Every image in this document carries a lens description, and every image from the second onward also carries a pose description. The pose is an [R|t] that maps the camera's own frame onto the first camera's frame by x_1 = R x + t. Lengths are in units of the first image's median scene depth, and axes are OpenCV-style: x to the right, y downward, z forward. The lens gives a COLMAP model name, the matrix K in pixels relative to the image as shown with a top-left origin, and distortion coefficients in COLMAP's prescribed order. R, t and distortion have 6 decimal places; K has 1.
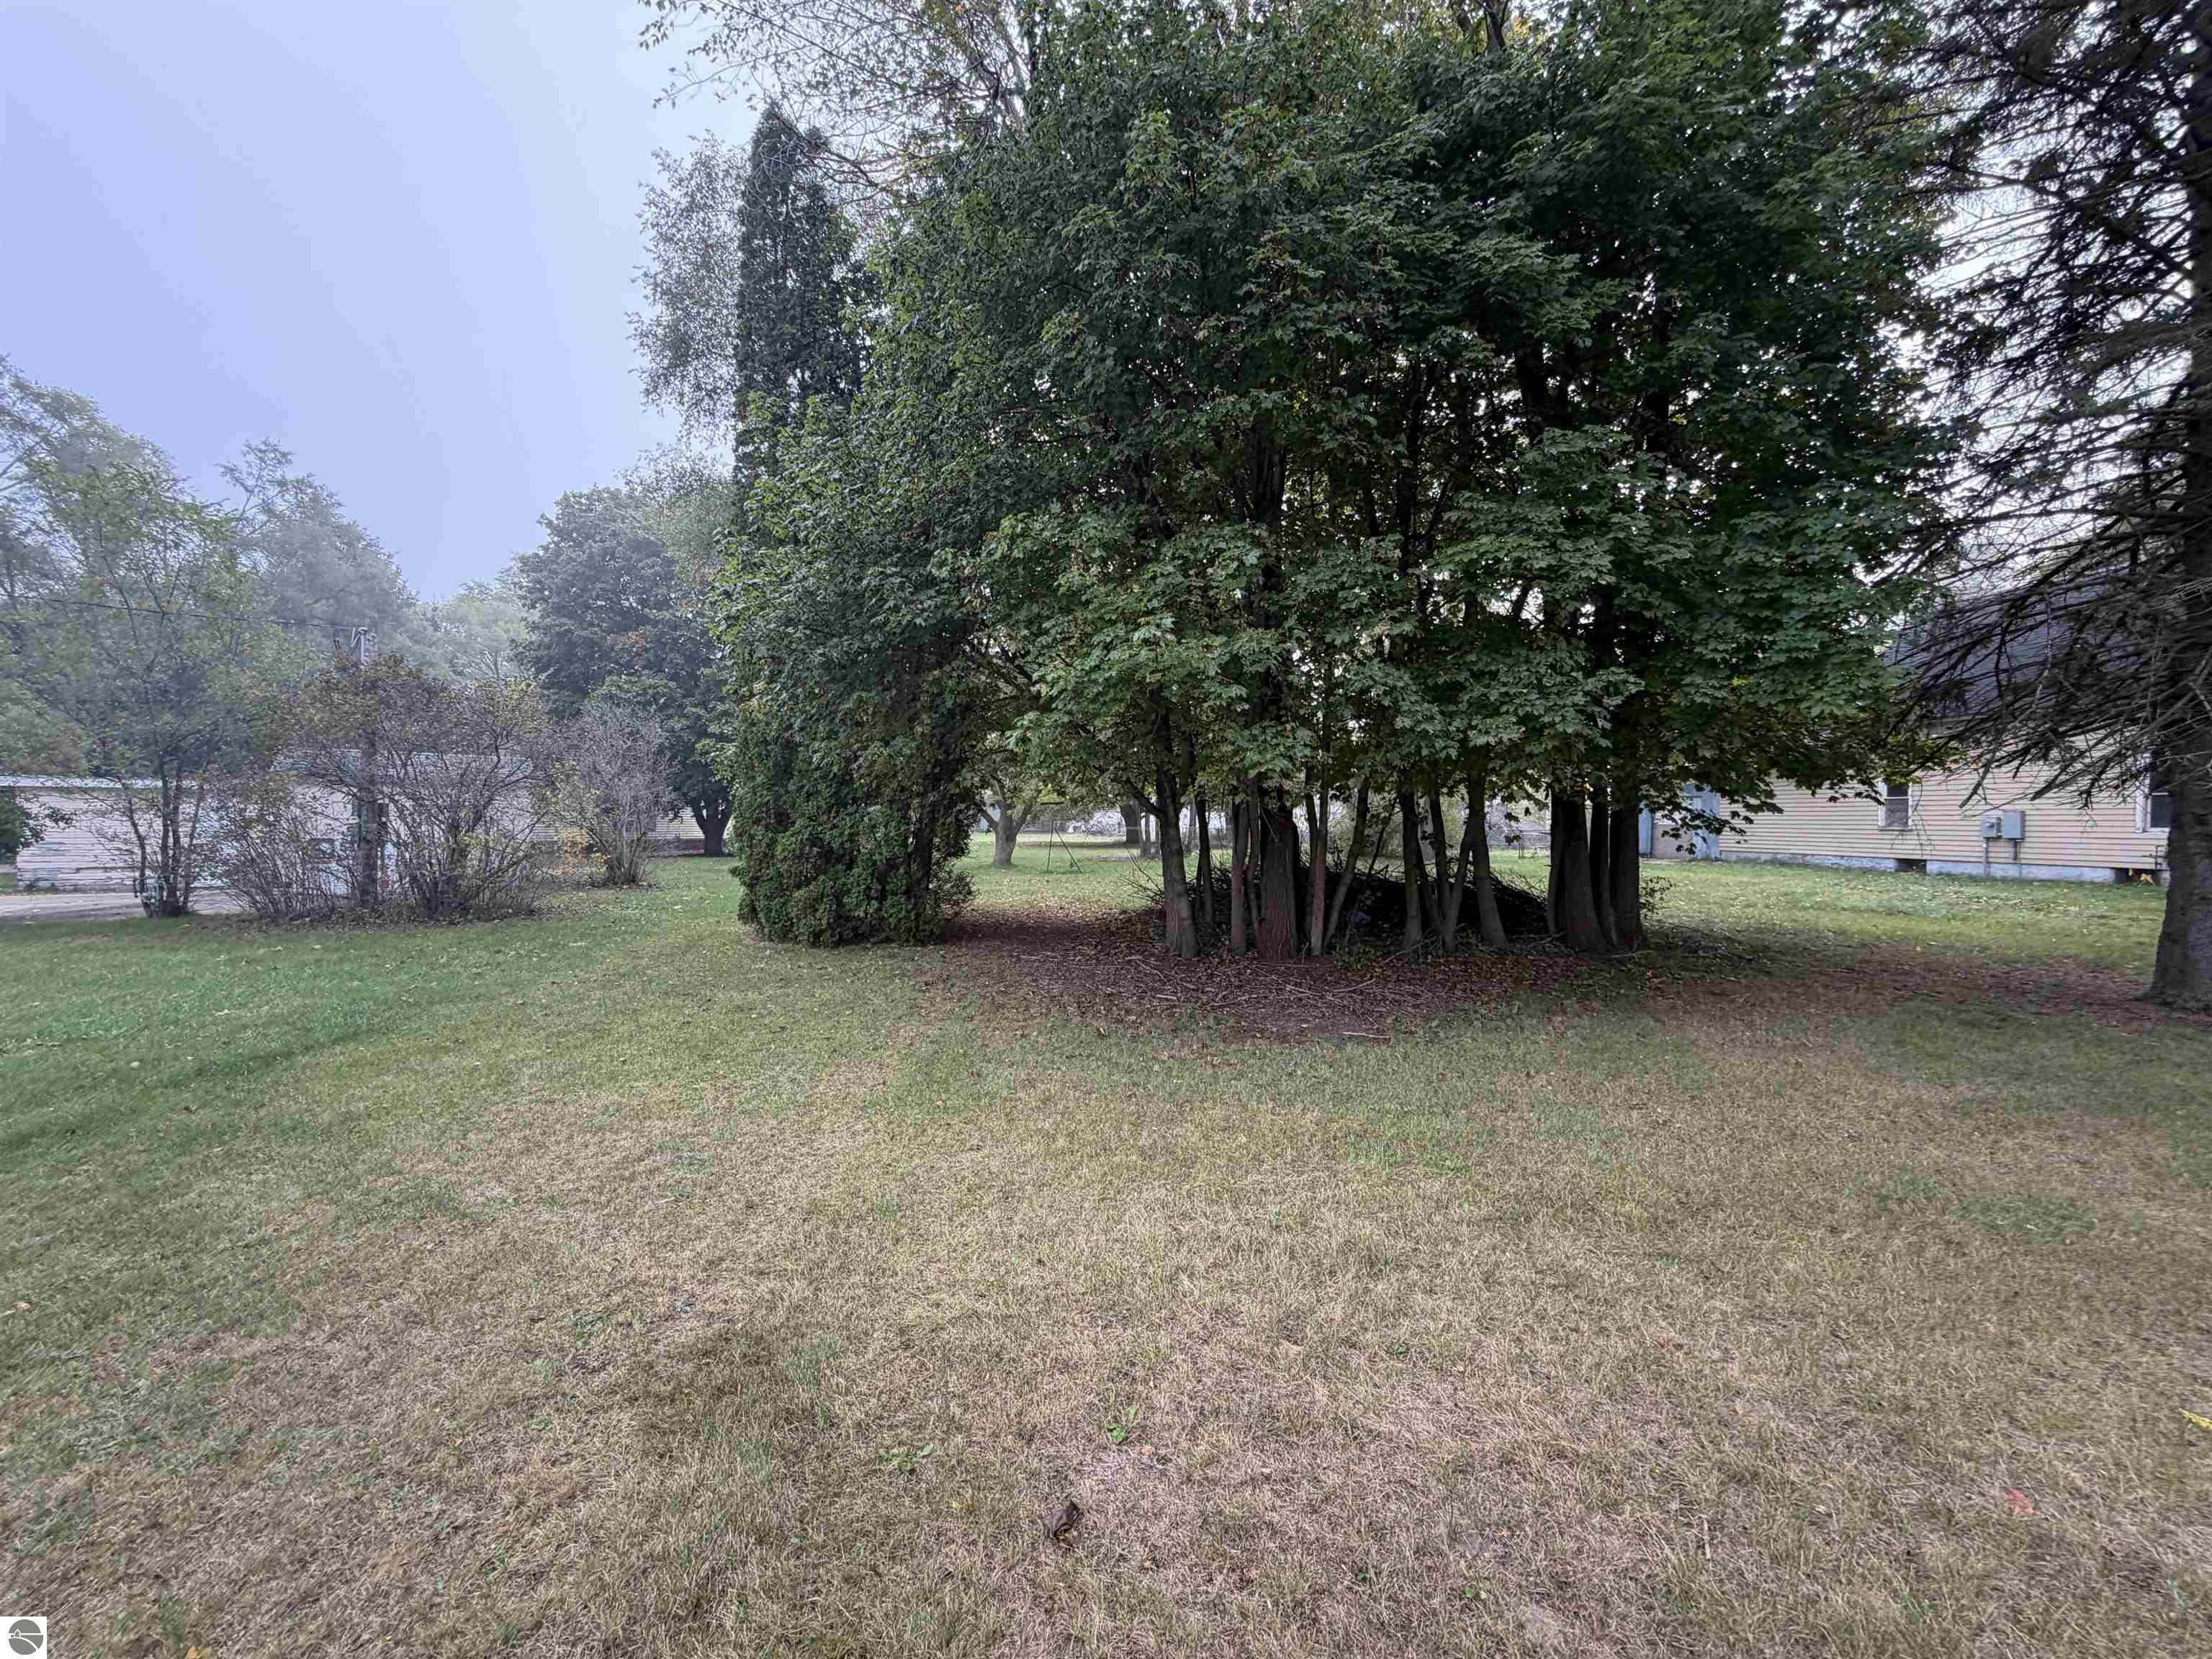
lens RADIAL K [[883.9, 0, 1106.0], [0, 883.9, 829.5], [0, 0, 1]] dist [0.010890, -0.004135]
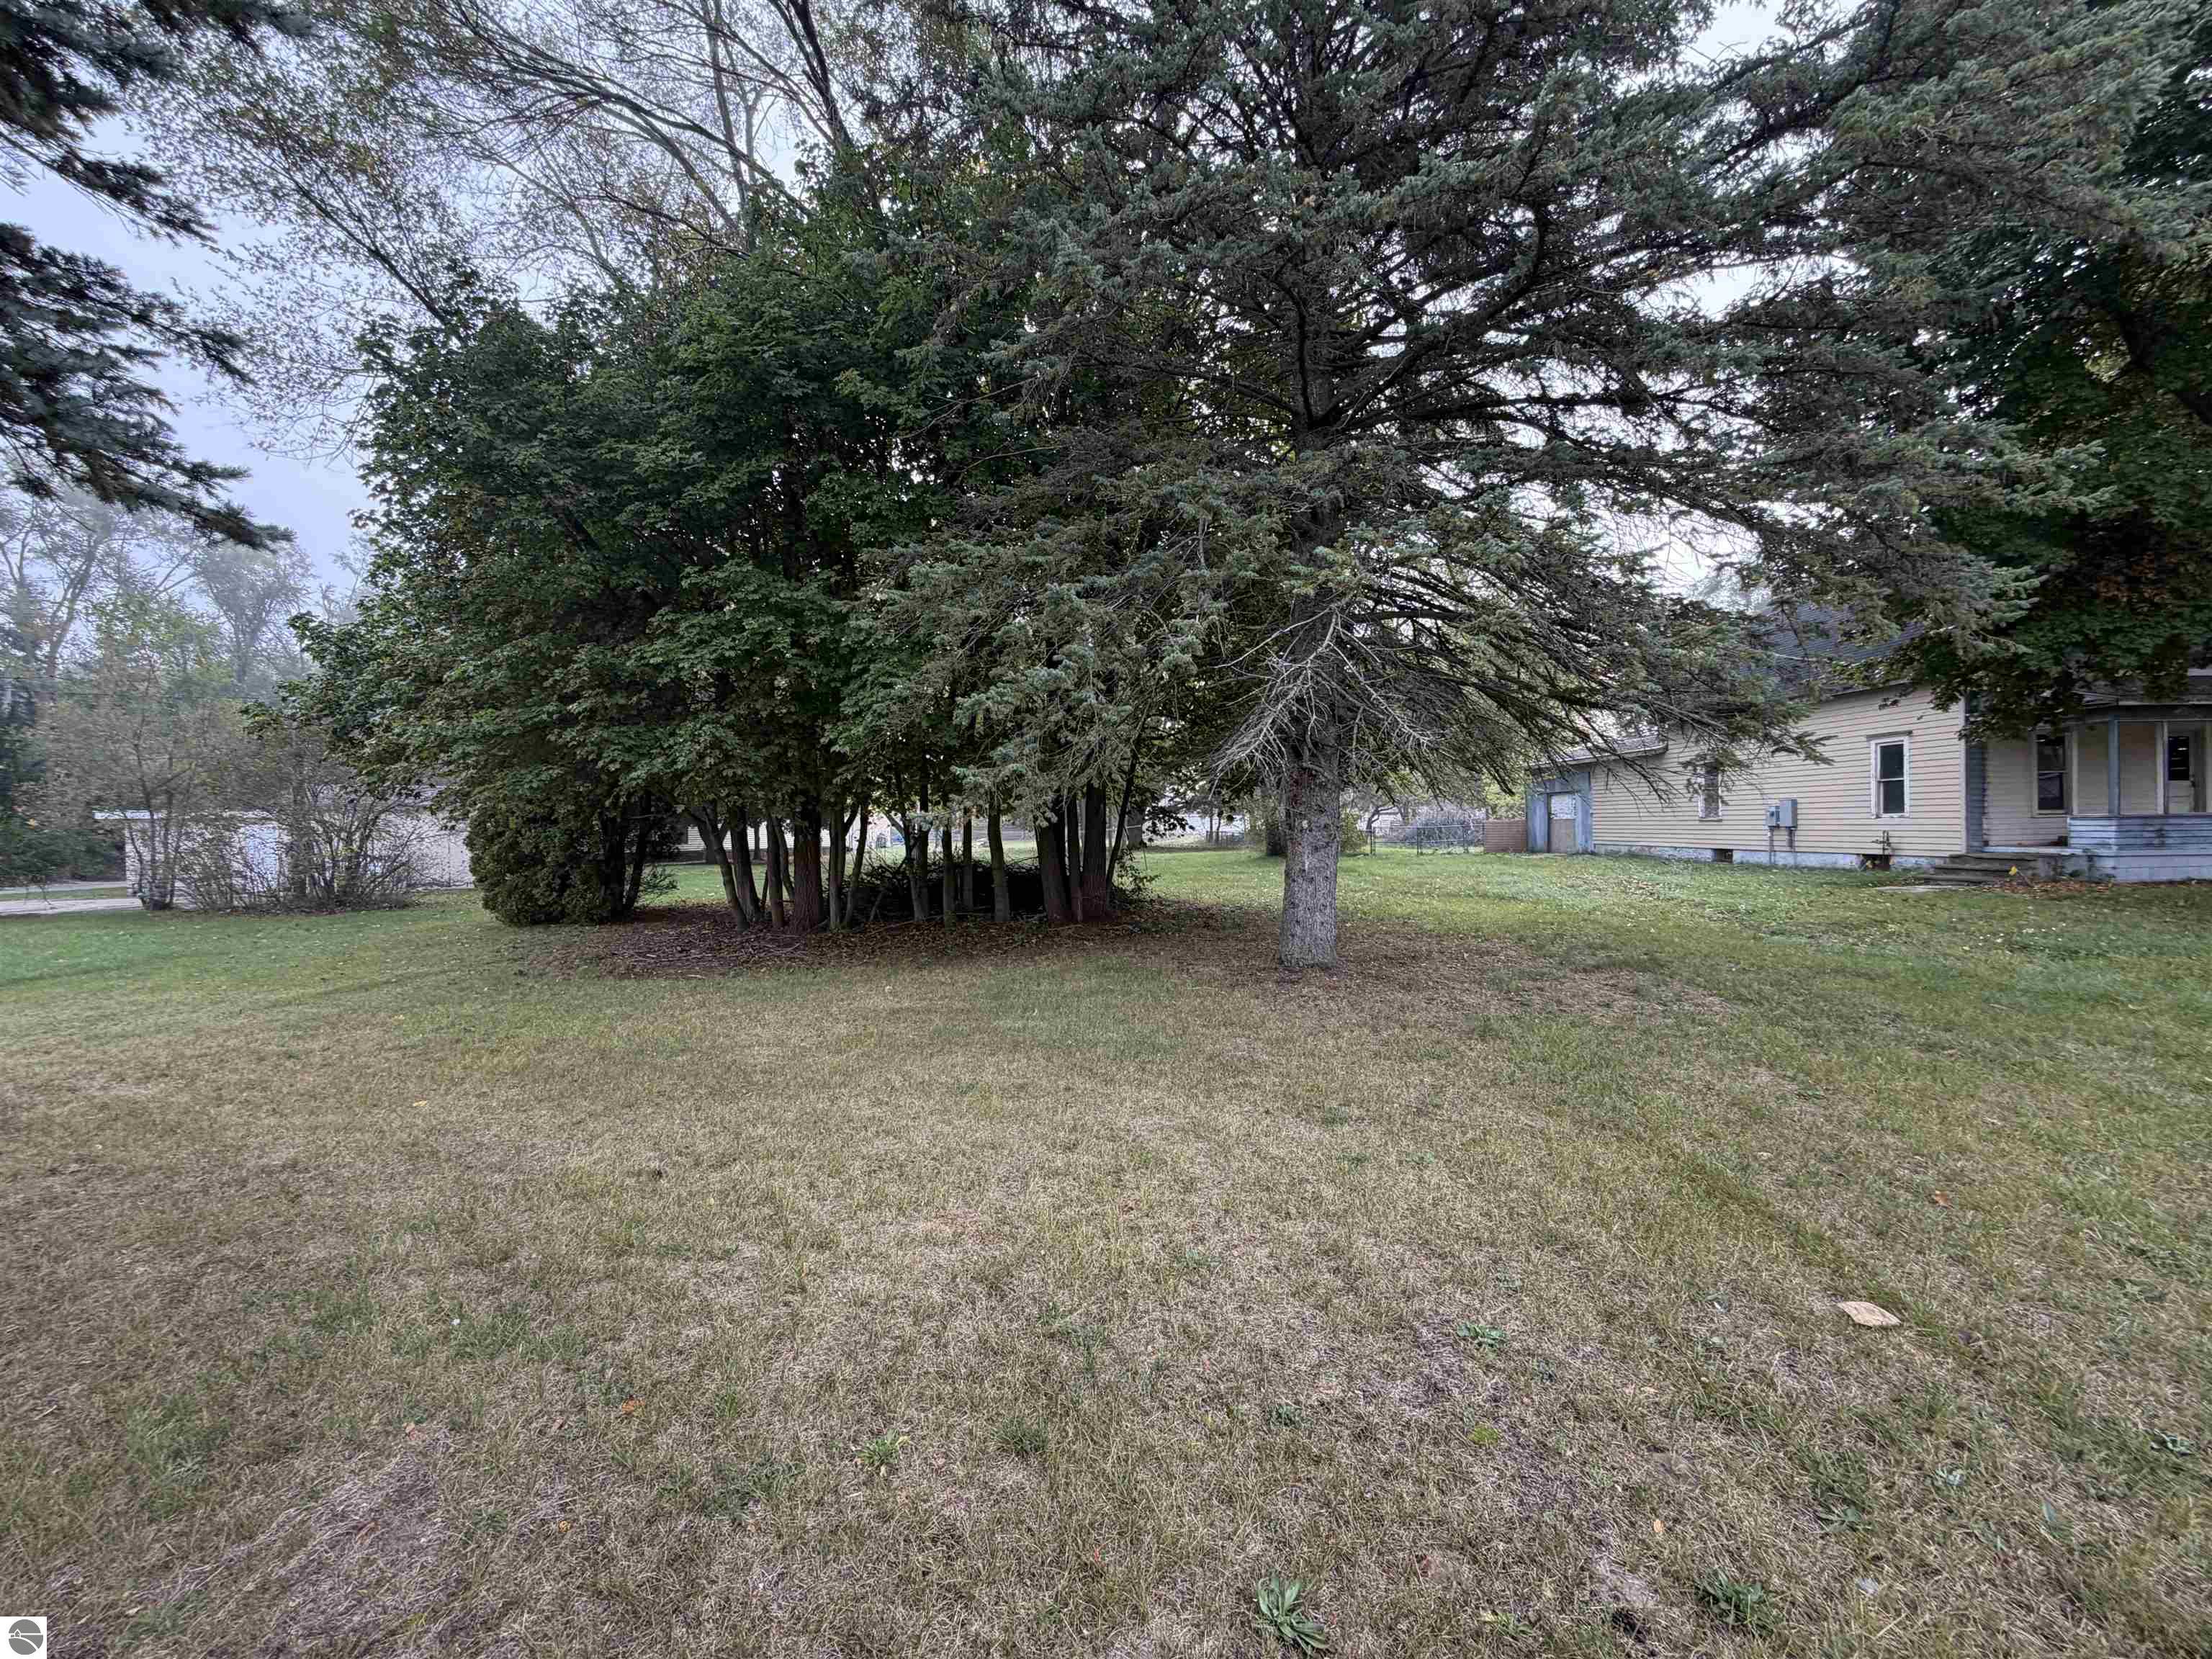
lens RADIAL K [[883.9, 0, 1106.0], [0, 883.9, 829.5], [0, 0, 1]] dist [0.010890, -0.004135]
pose [[0.989367, -0.019590, -0.144117, 0.422102], [0.018588, 0.999793, -0.008296, 0.007708], [0.144250, 0.005529, 0.989526, -0.118712]]
